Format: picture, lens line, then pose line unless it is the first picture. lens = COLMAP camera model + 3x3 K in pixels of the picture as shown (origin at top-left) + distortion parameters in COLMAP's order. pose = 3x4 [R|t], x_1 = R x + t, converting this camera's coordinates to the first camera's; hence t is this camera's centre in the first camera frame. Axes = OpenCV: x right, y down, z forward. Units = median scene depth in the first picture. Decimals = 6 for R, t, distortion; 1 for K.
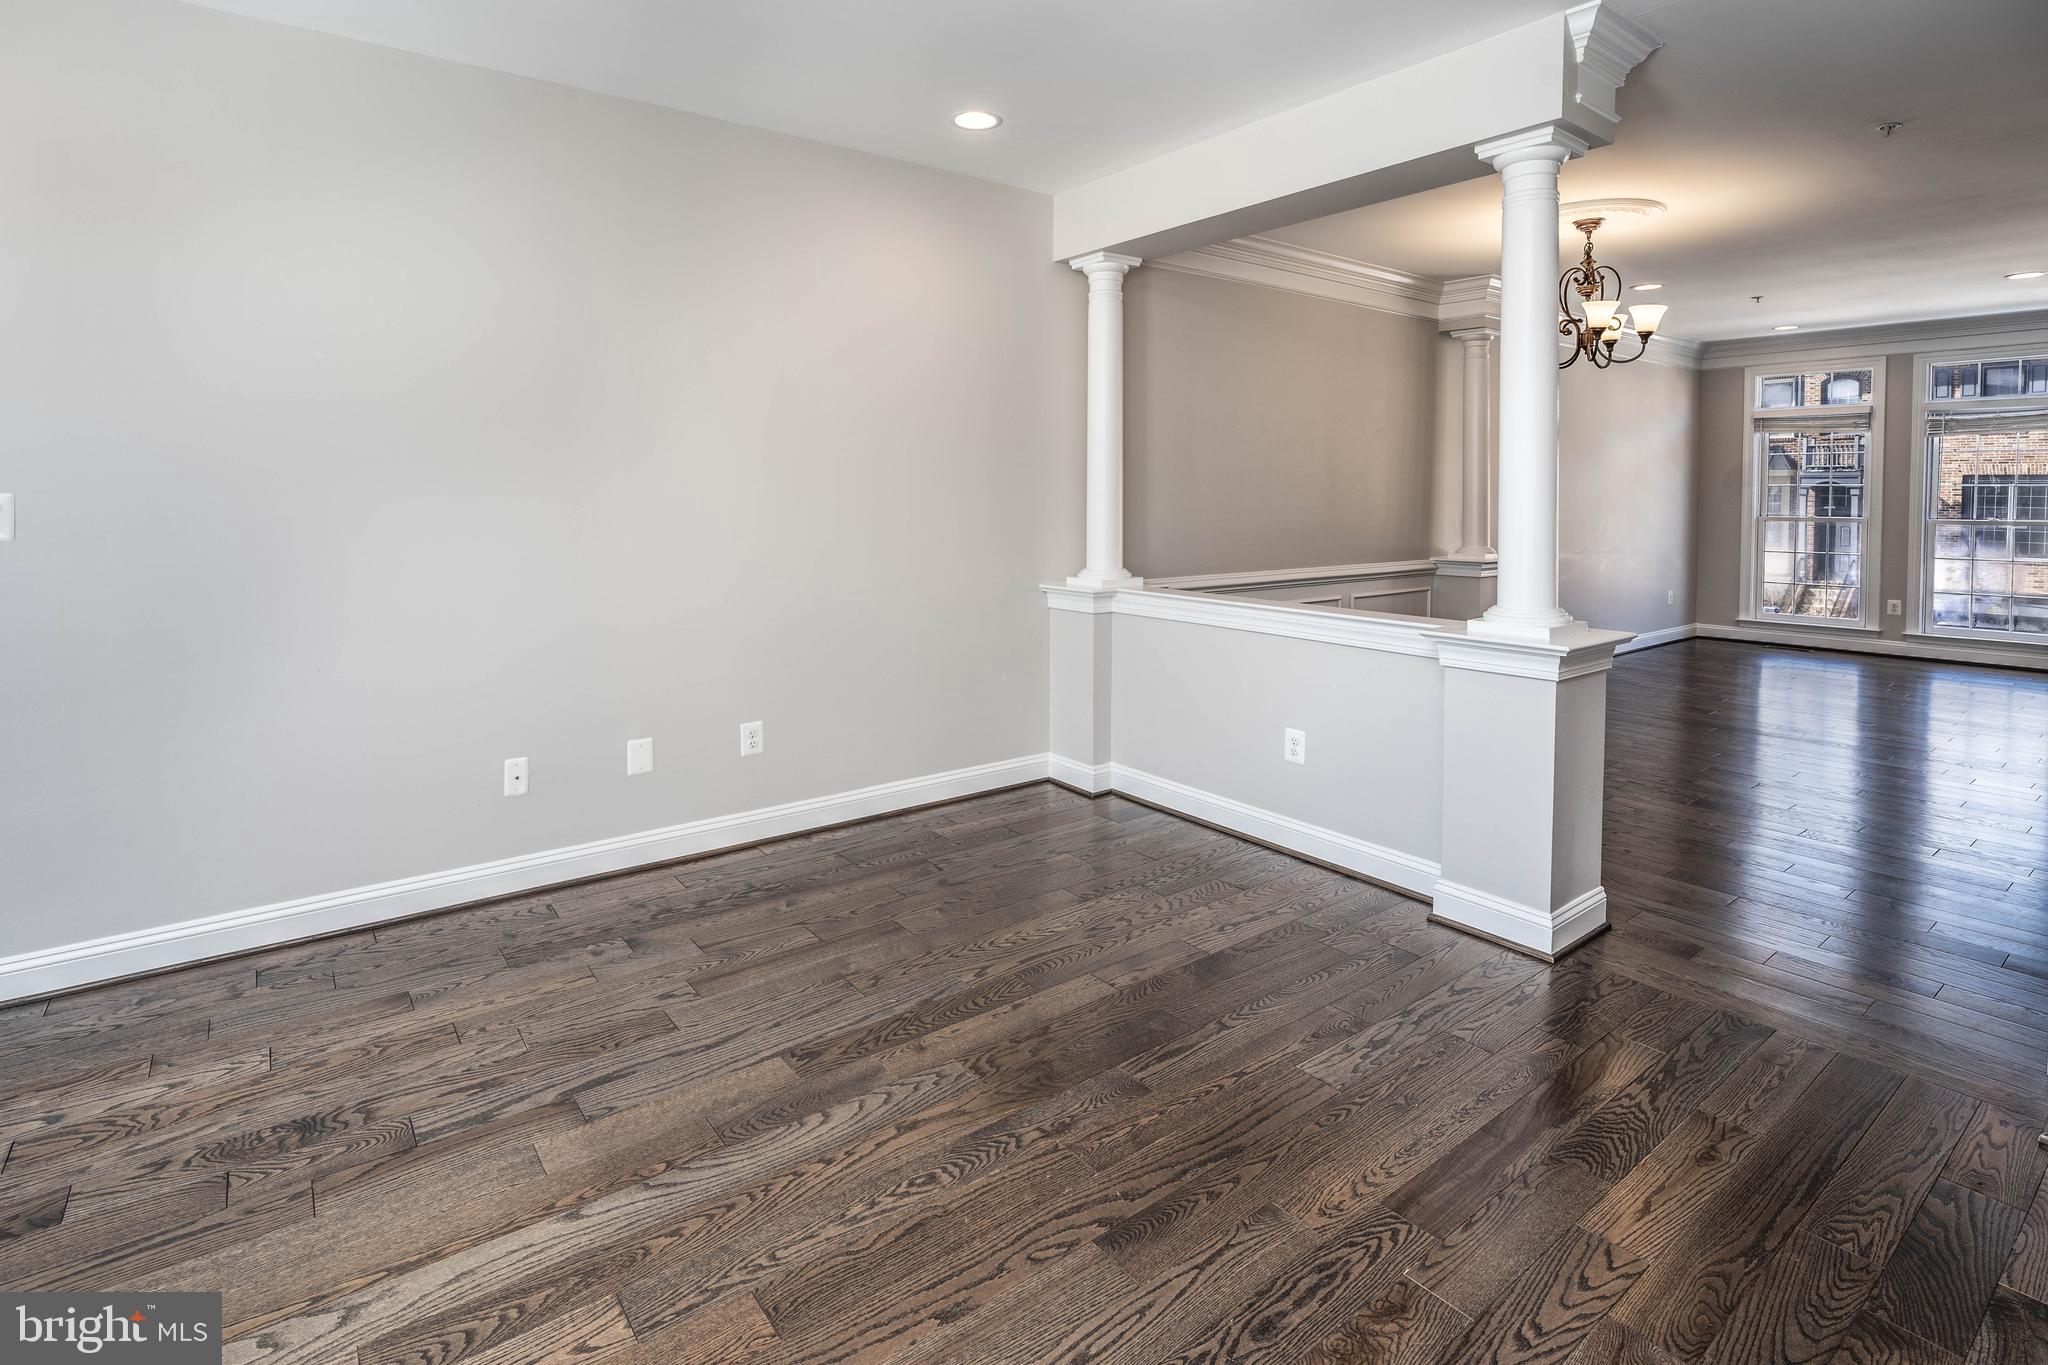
lens RADIAL K [[990.2, 0, 1024.0], [0, 990.2, 682.5], [0, 0, 1]] dist [-0.017092, 0.000261]
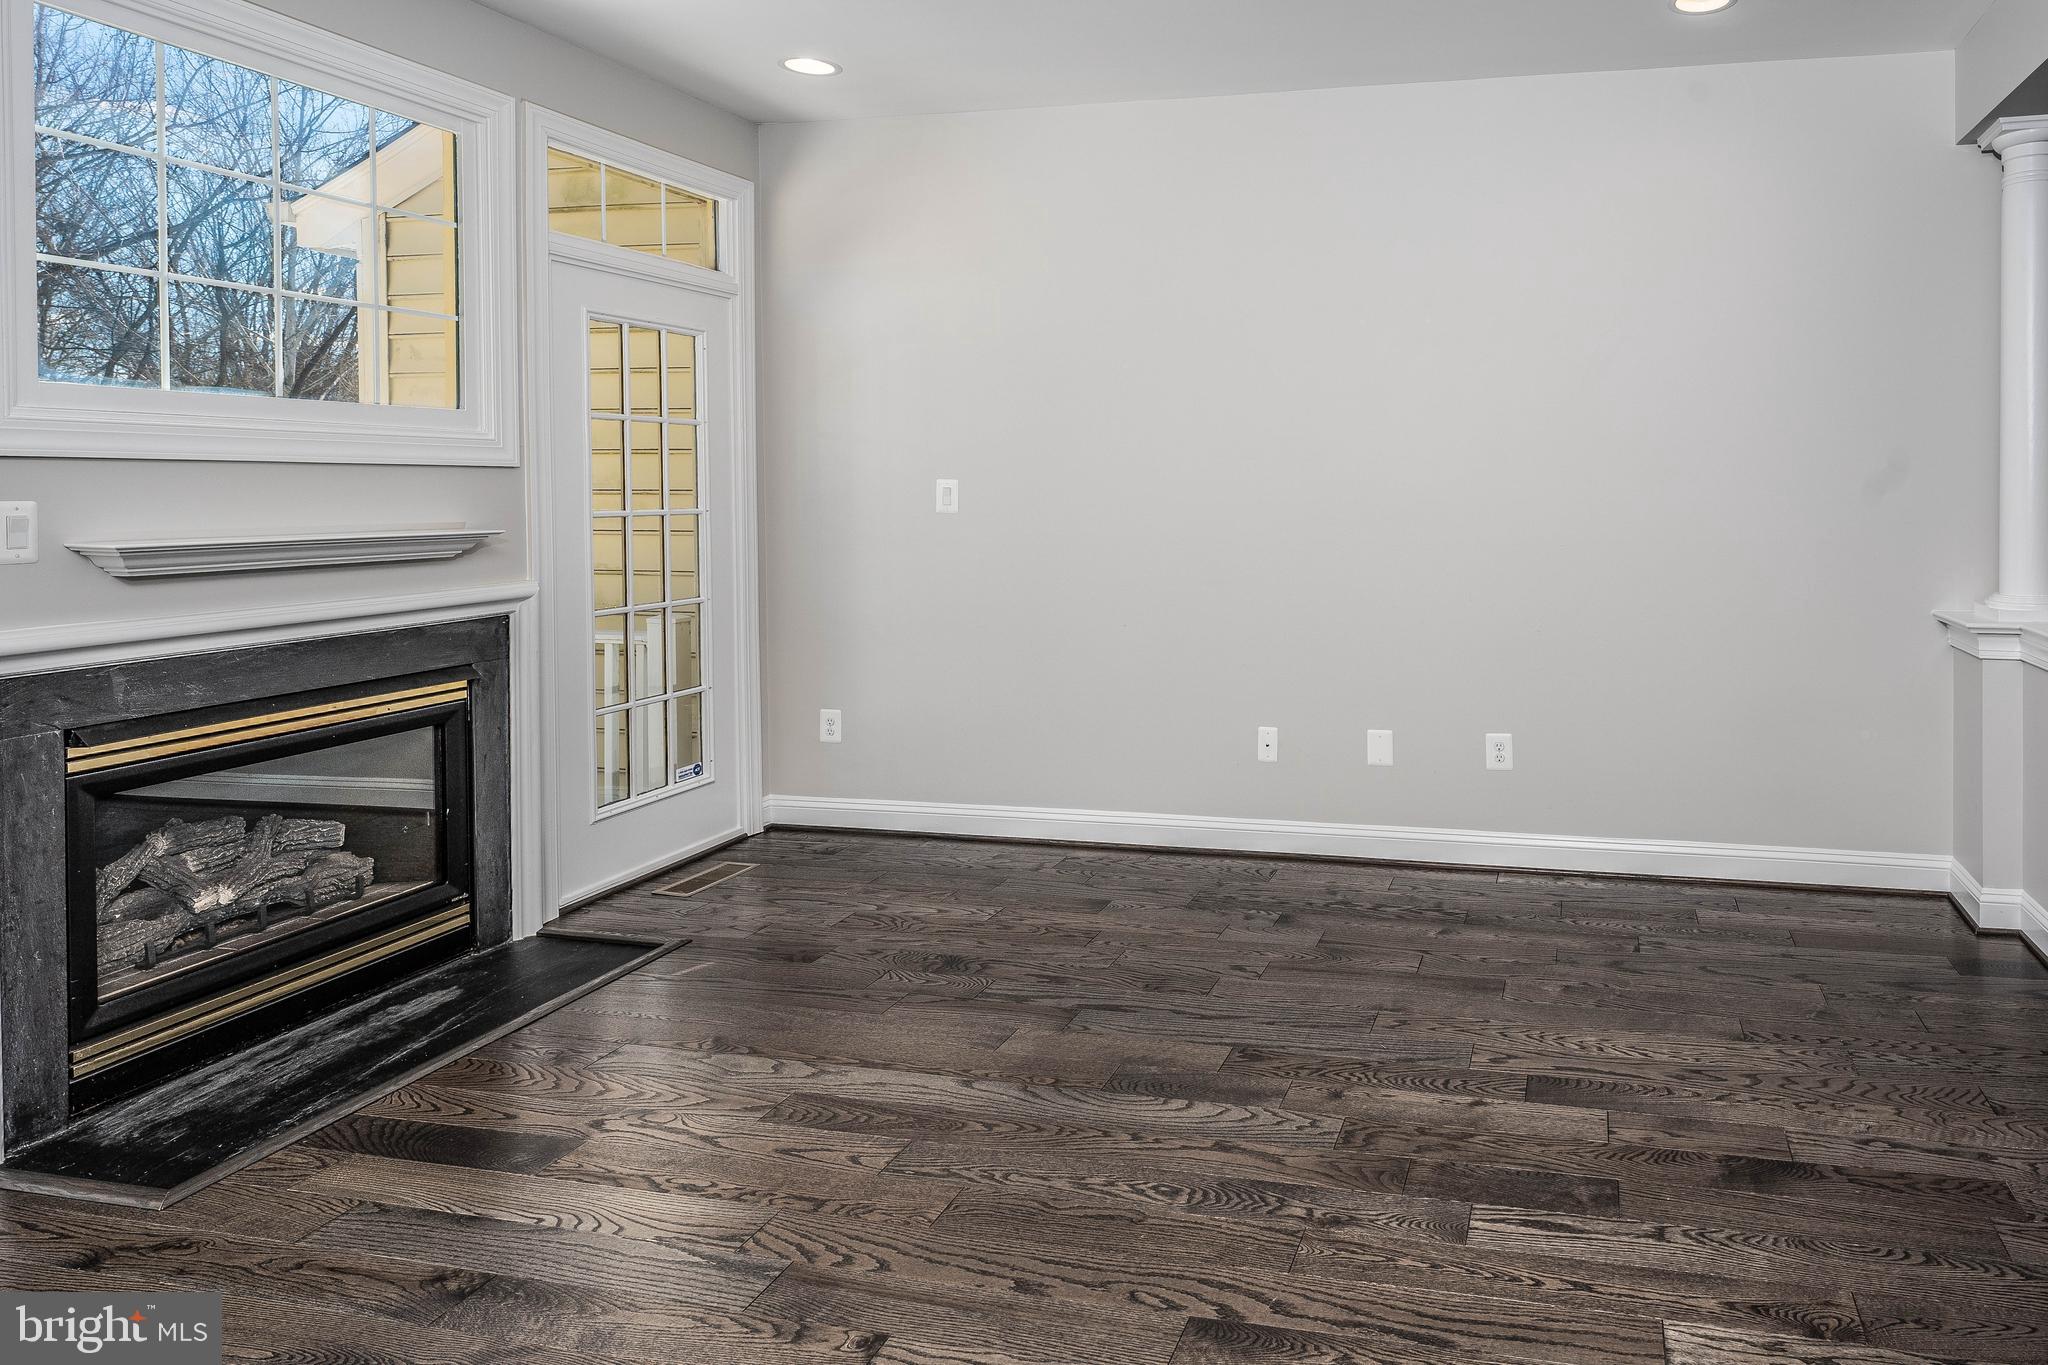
lens RADIAL K [[1024.7, 0, 1024.0], [0, 1024.7, 682.5], [0, 0, 1]] dist [0.001492, -0.000393]
pose [[0.673157, 0.142888, -0.725564, 0.363725], [-0.138473, 0.988156, 0.066130, -0.026626], [0.726419, 0.055955, 0.684970, 0.143950]]
